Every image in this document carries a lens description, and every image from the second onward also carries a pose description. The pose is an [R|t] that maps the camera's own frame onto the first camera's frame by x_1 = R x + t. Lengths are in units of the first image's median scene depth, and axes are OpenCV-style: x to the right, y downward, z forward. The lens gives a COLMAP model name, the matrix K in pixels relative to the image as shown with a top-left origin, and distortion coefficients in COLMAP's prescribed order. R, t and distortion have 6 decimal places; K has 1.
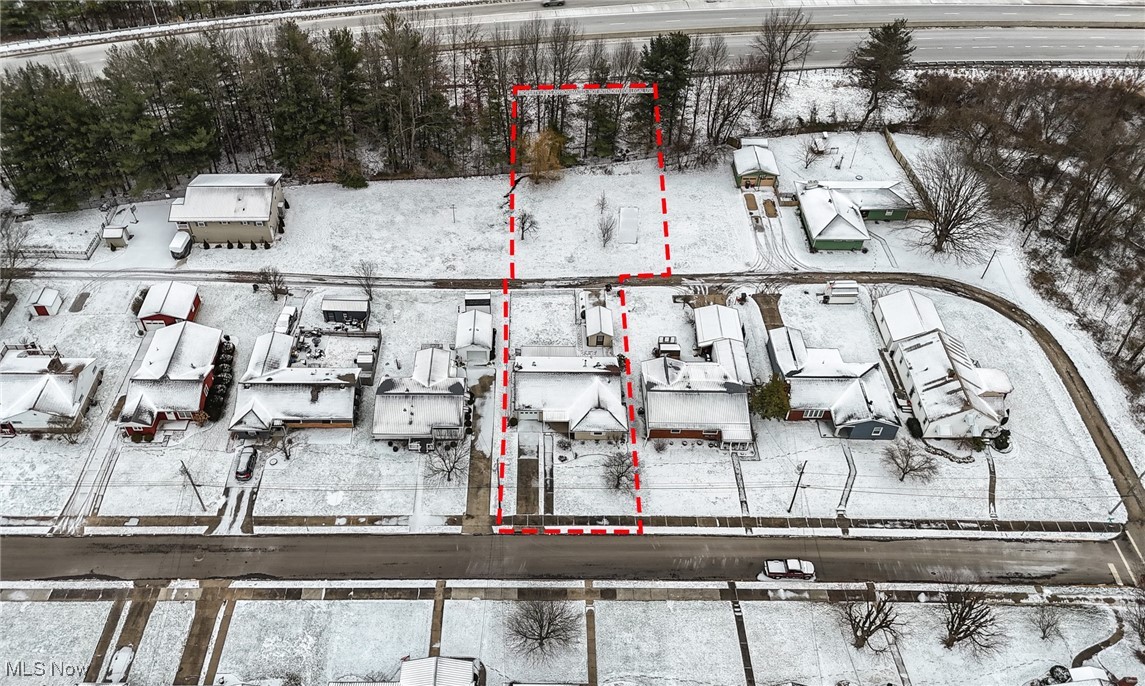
lens RADIAL K [[880.7, 0, 532.8], [0, 880.7, 340.3], [0, 0, 1]] dist [0.137714, -0.304945]
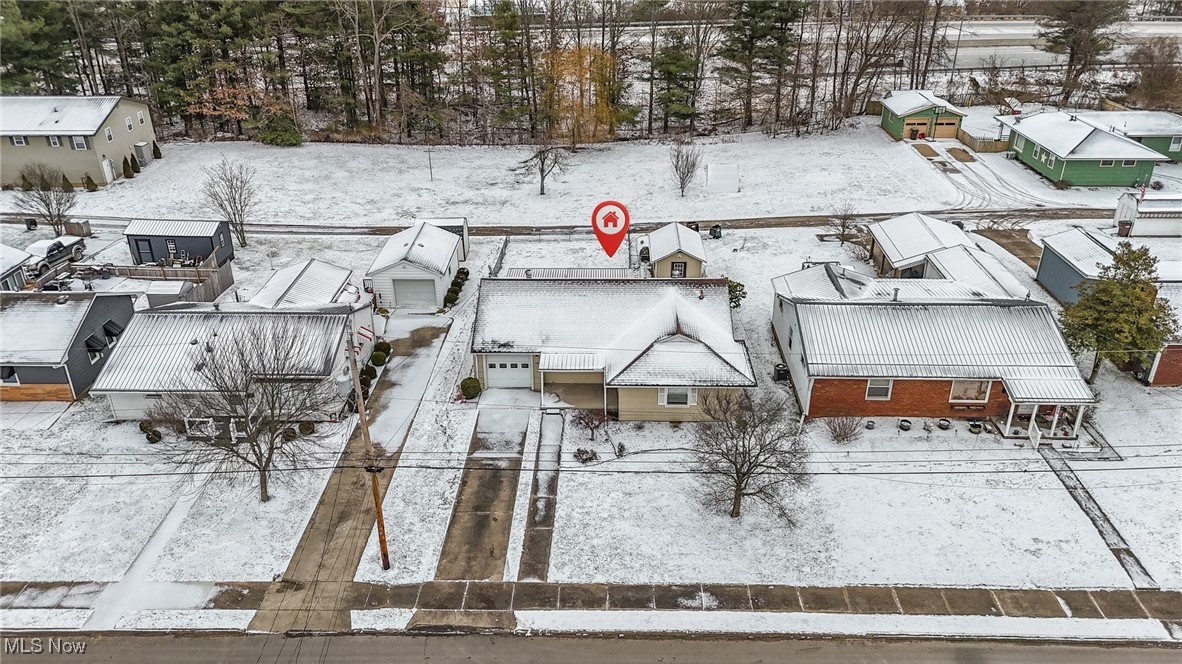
lens RADIAL K [[868.1, 0, 590.9], [0, 868.1, 328.4], [0, 0, 1]] dist [0.072442, -0.061753]
pose [[0.999676, -0.001724, -0.025385, 0.044910], [-0.006537, 0.946805, -0.321741, 0.198547], [0.024589, 0.321803, 0.946487, 0.619410]]
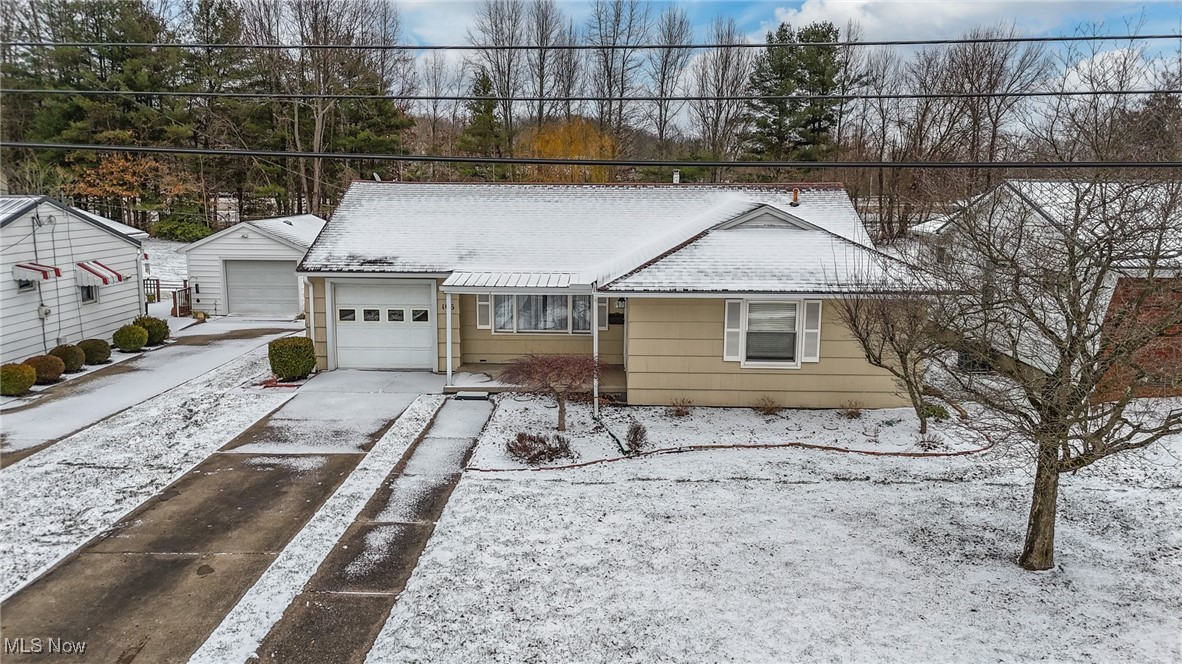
lens RADIAL K [[875.3, 0, 591.0], [0, 875.3, 332.0], [0, 0, 1]] dist [0.071108, -0.058600]
pose [[0.999741, 0.003984, -0.022407, 0.044236], [-0.016321, 0.811685, -0.583867, 0.195824], [0.015861, 0.584082, 0.811540, 0.862163]]
